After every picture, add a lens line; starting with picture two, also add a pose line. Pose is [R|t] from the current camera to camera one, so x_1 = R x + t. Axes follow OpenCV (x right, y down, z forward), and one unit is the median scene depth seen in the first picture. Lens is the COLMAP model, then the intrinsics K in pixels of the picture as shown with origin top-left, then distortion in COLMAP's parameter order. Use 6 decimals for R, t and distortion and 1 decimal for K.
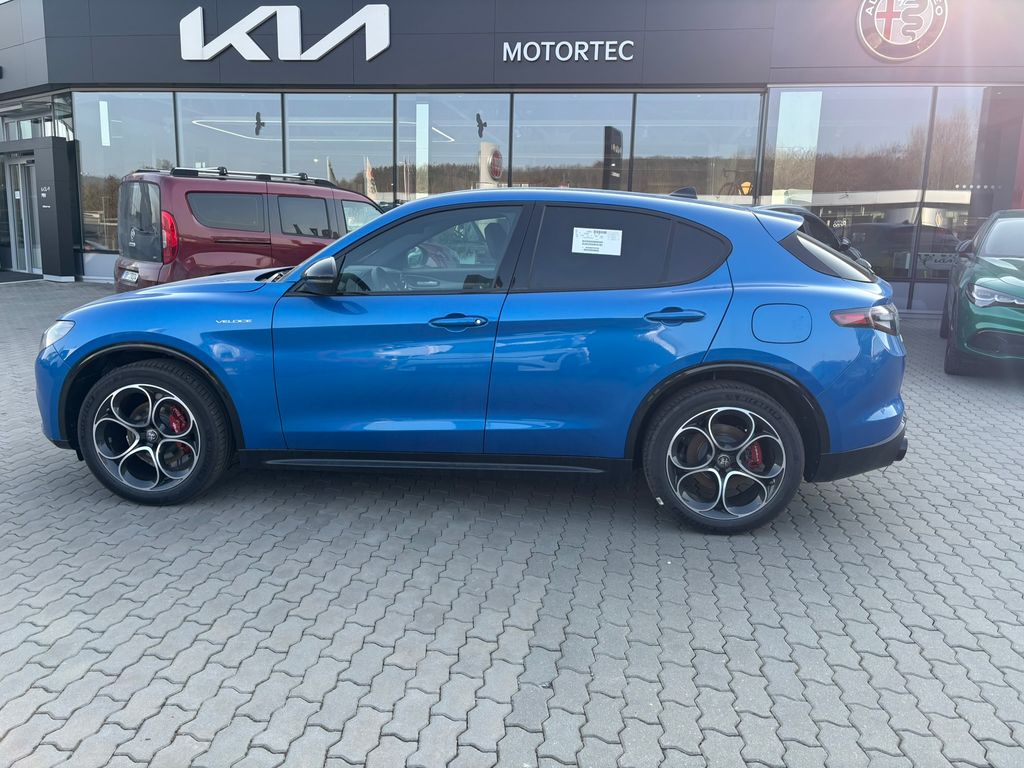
lens RADIAL K [[776.5, 0, 510.3], [0, 776.5, 356.1], [0, 0, 1]] dist [0.029927, -0.001243]
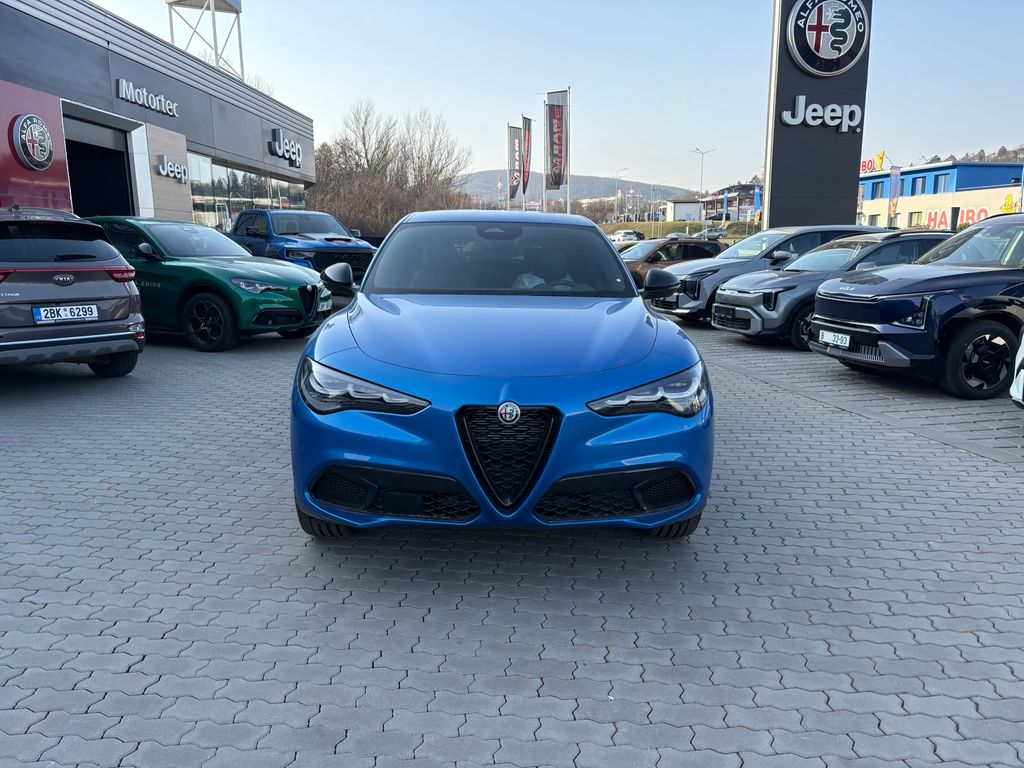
lens RADIAL K [[769.0, 0, 512.0], [0, 769.0, 384.0], [0, 0, 1]] dist [0.058111, -0.073455]
pose [[-0.103769, -0.201328, 0.974012, -0.432996], [0.161014, 0.962980, 0.216202, -0.074554], [-0.981482, 0.179265, -0.067511, 0.396937]]
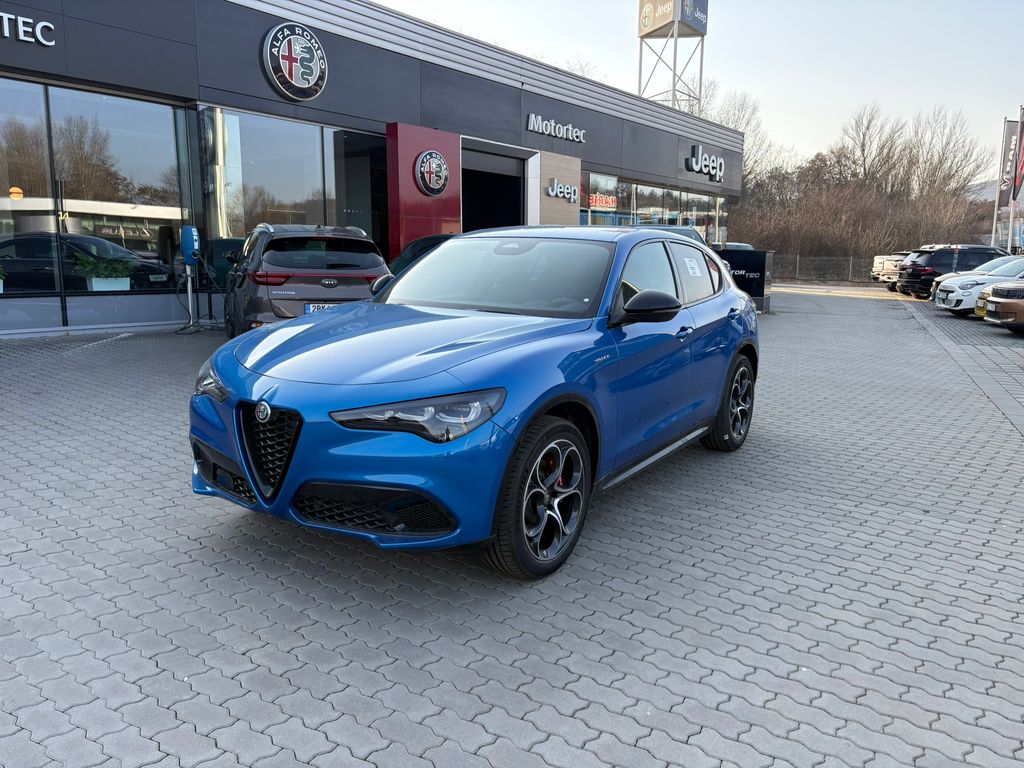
lens RADIAL K [[780.2, 0, 515.3], [0, 780.2, 360.8], [0, 0, 1]] dist [0.065141, -0.078462]
pose [[0.473103, -0.137311, 0.870241, -0.395154], [0.140979, 0.986850, 0.079068, -0.041917], [-0.869654, 0.085278, 0.486240, 0.182248]]
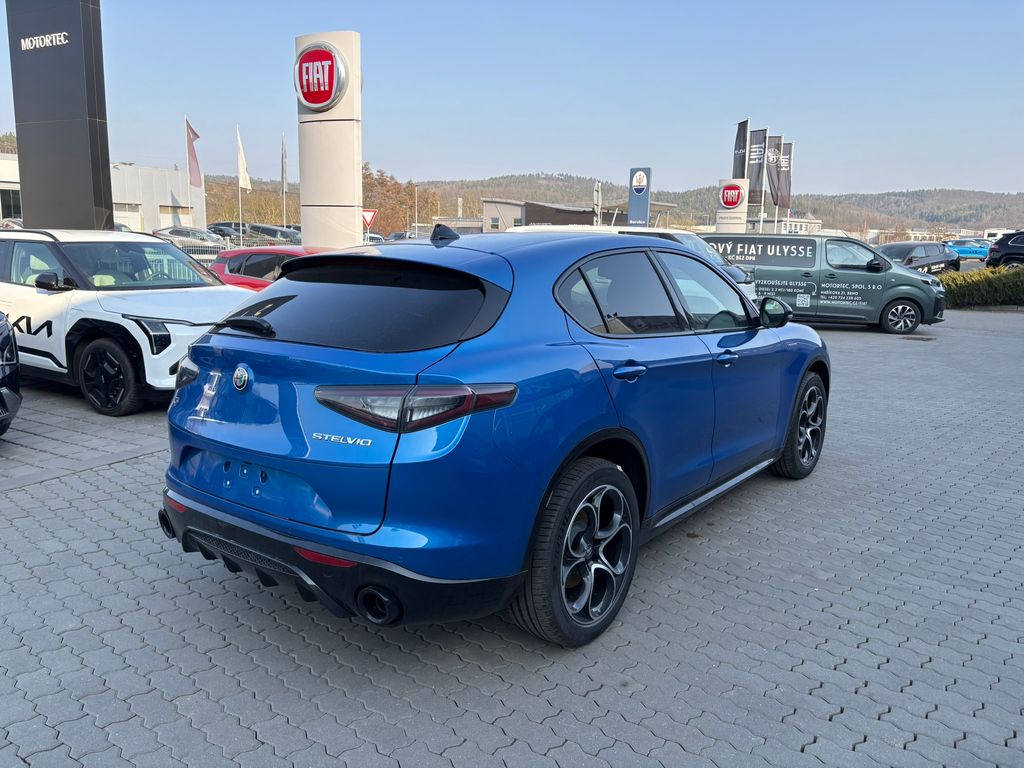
lens RADIAL K [[780.2, 0, 515.3], [0, 780.2, 360.8], [0, 0, 1]] dist [0.065141, -0.078462]
pose [[-0.540913, 0.095172, -0.835677, 0.313803], [-0.164586, 0.962391, 0.216136, -0.095349], [0.824818, 0.254452, -0.504906, 0.537032]]
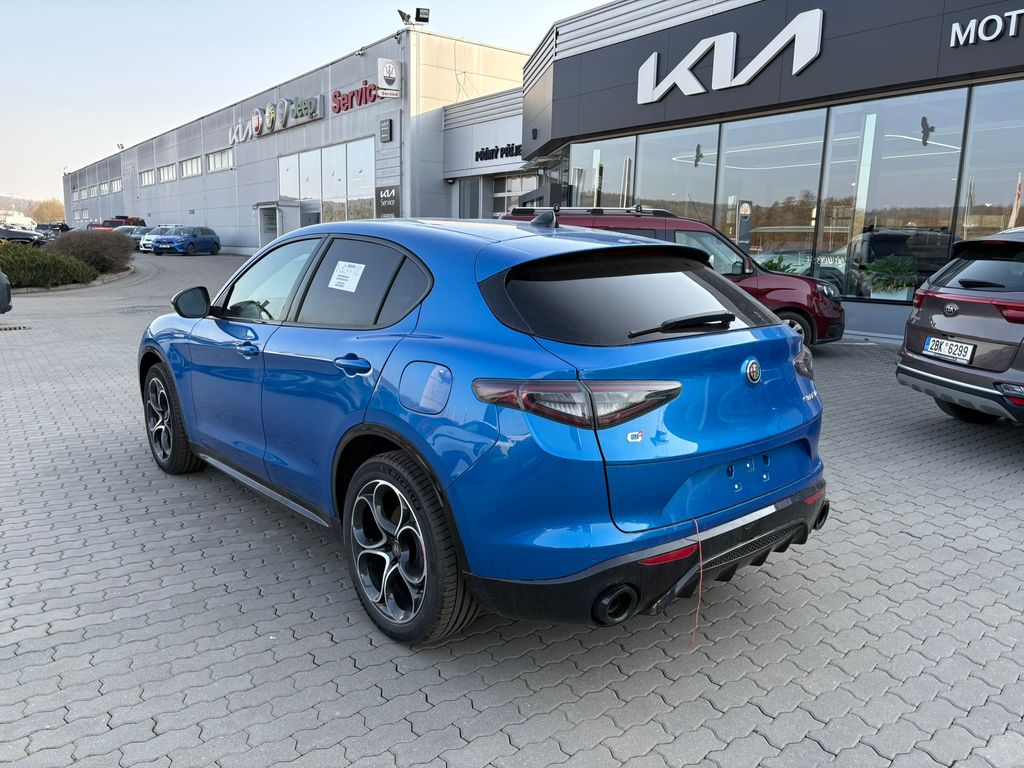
lens RADIAL K [[770.4, 0, 508.2], [0, 770.4, 369.7], [0, 0, 1]] dist [0.055645, -0.053248]
pose [[0.705058, 0.101372, -0.701867, 0.271707], [-0.114746, 0.992996, 0.028153, -0.026084], [0.699804, 0.060687, 0.711752, 0.148498]]
